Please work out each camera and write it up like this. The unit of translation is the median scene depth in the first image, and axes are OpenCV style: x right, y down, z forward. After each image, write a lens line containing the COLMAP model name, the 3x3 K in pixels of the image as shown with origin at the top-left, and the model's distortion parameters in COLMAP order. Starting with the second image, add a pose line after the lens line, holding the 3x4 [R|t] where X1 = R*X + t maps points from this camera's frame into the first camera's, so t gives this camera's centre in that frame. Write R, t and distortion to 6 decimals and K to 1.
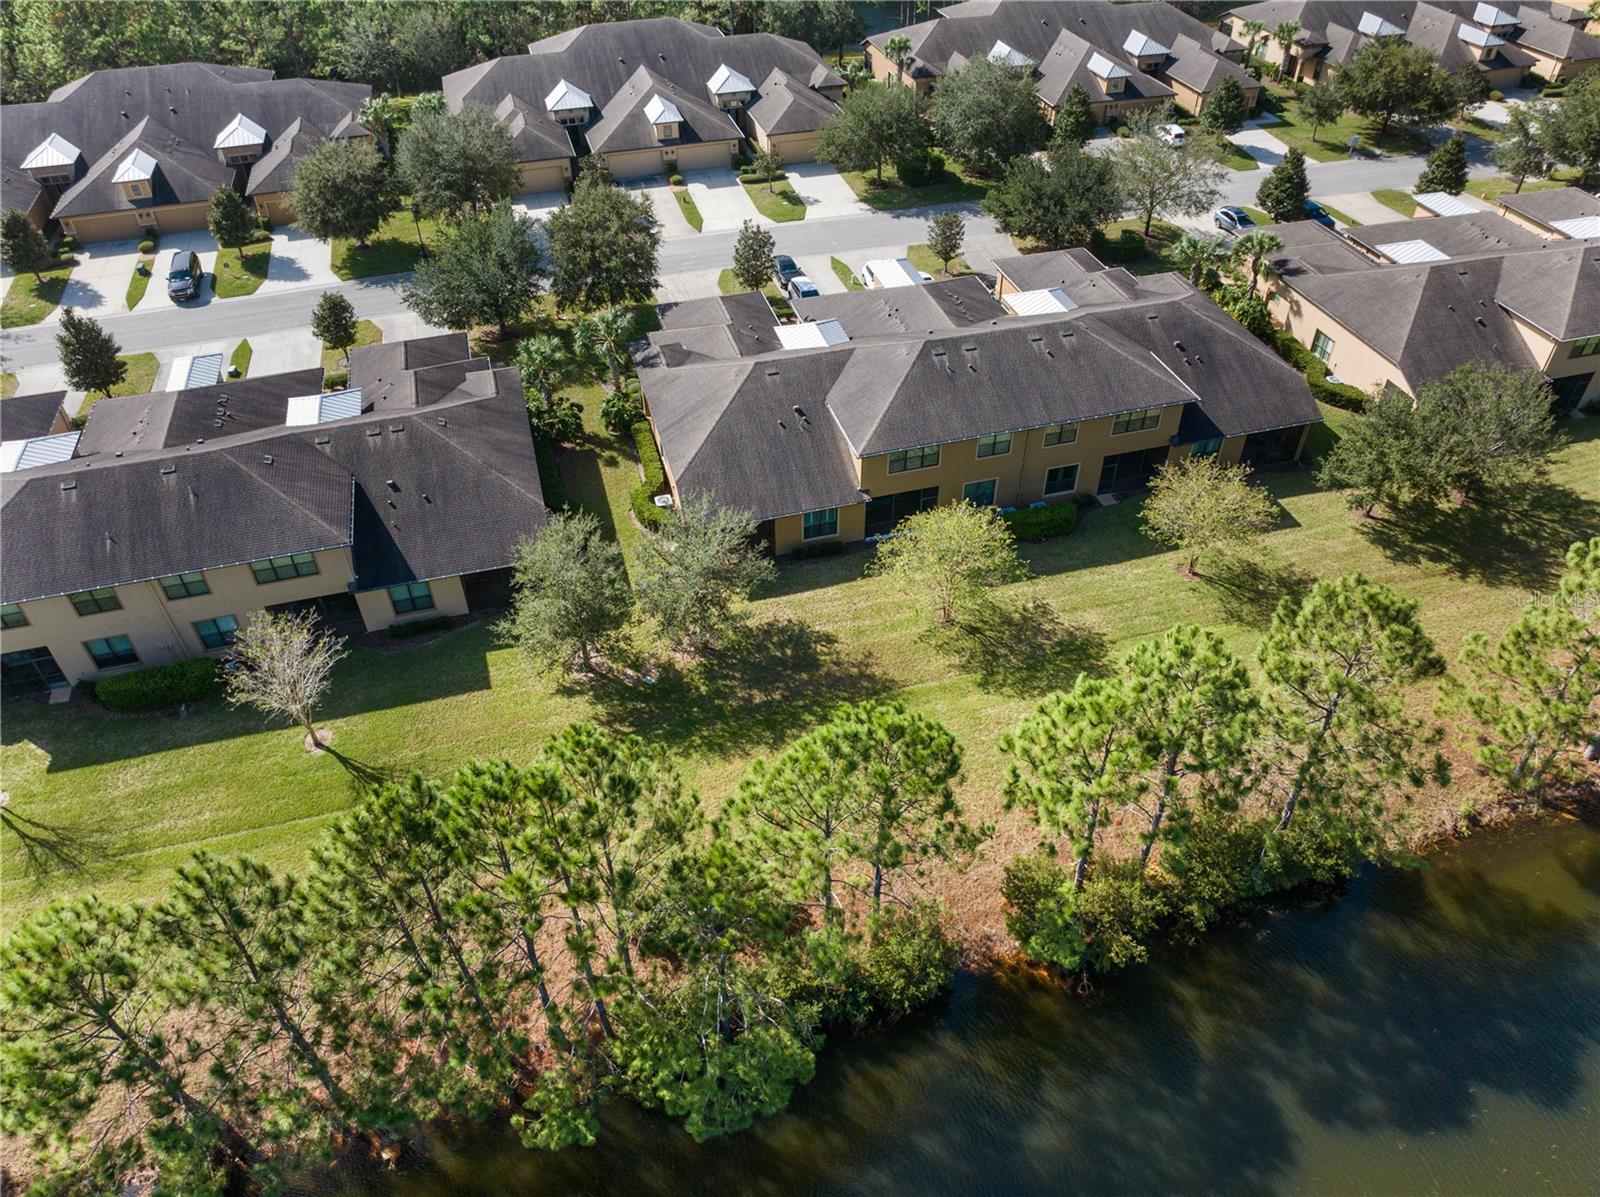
lens RADIAL K [[1127.6, 0, 808.2], [0, 1127.6, 601.0], [0, 0, 1]] dist [-0.035795, 0.002649]
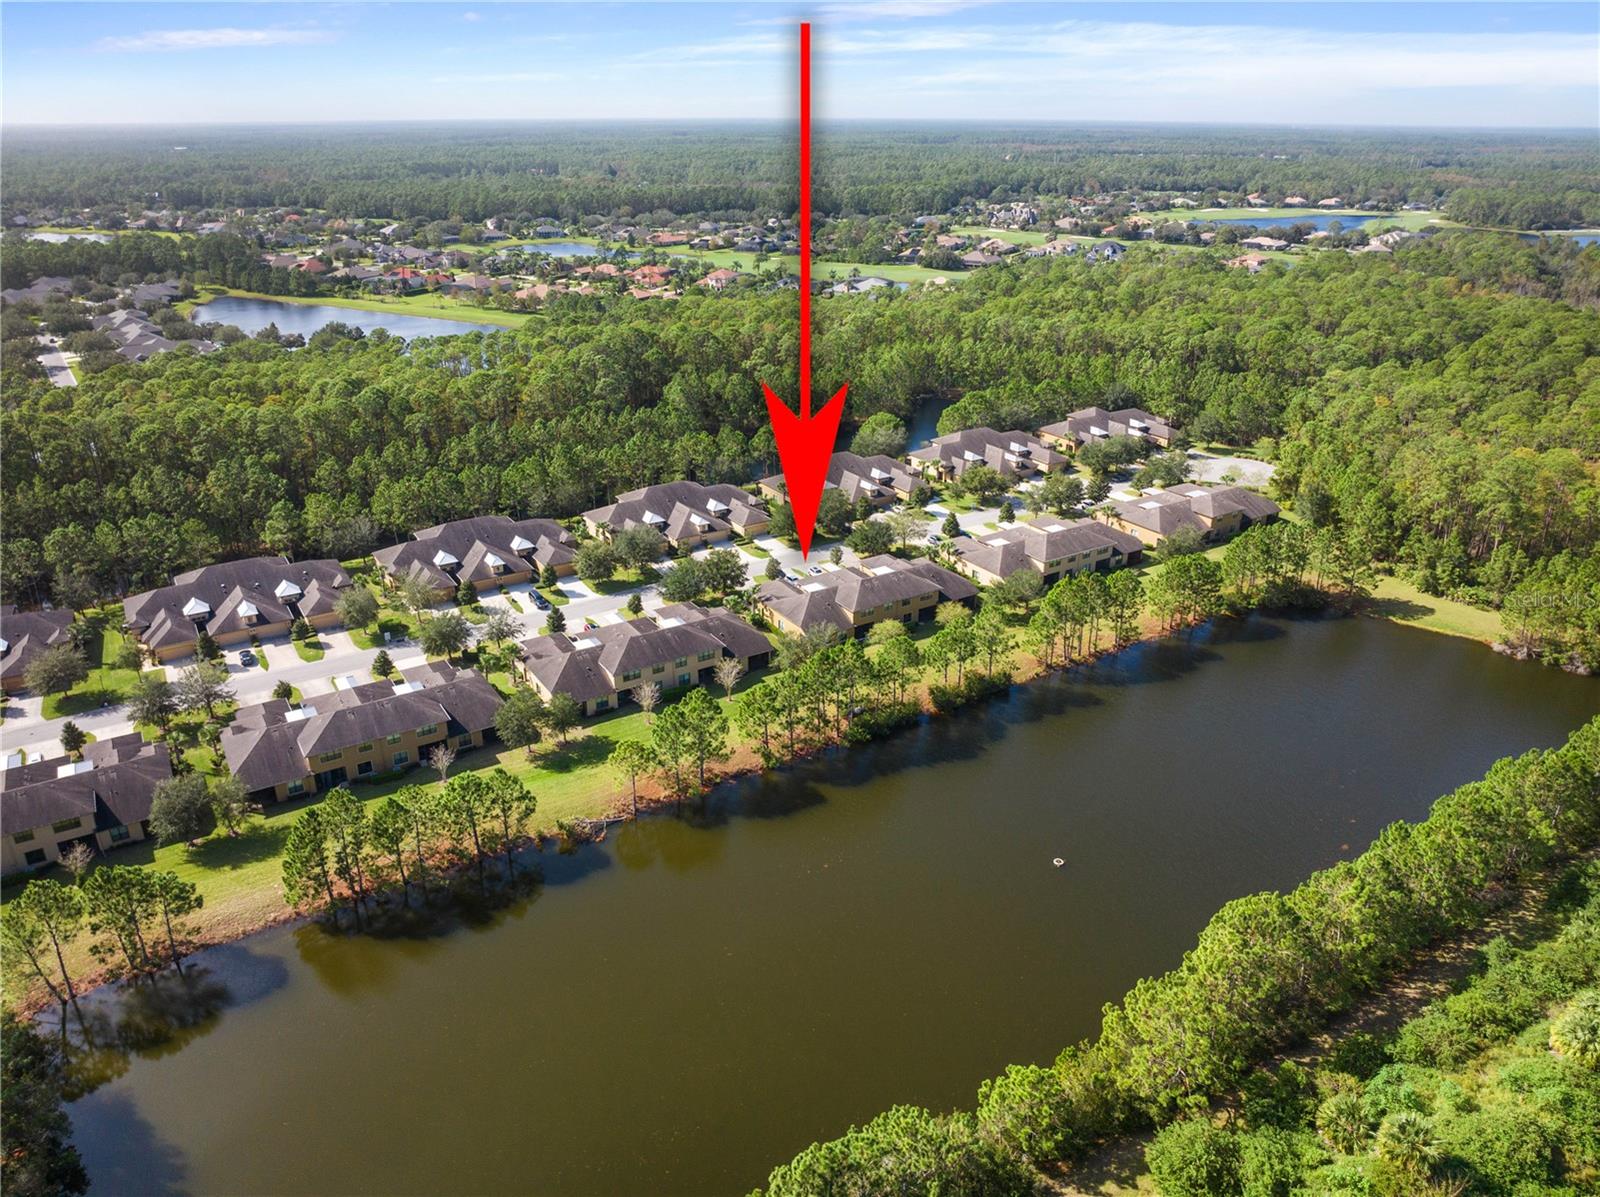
lens RADIAL K [[1127.6, 0, 803.4], [0, 1127.6, 602.1], [0, 0, 1]] dist [-0.035795, 0.002649]
pose [[0.960644, -0.106226, 0.256670, -0.567147], [0.179628, 0.942362, -0.282290, 0.453407], [-0.211890, 0.317285, 0.924355, -1.235944]]
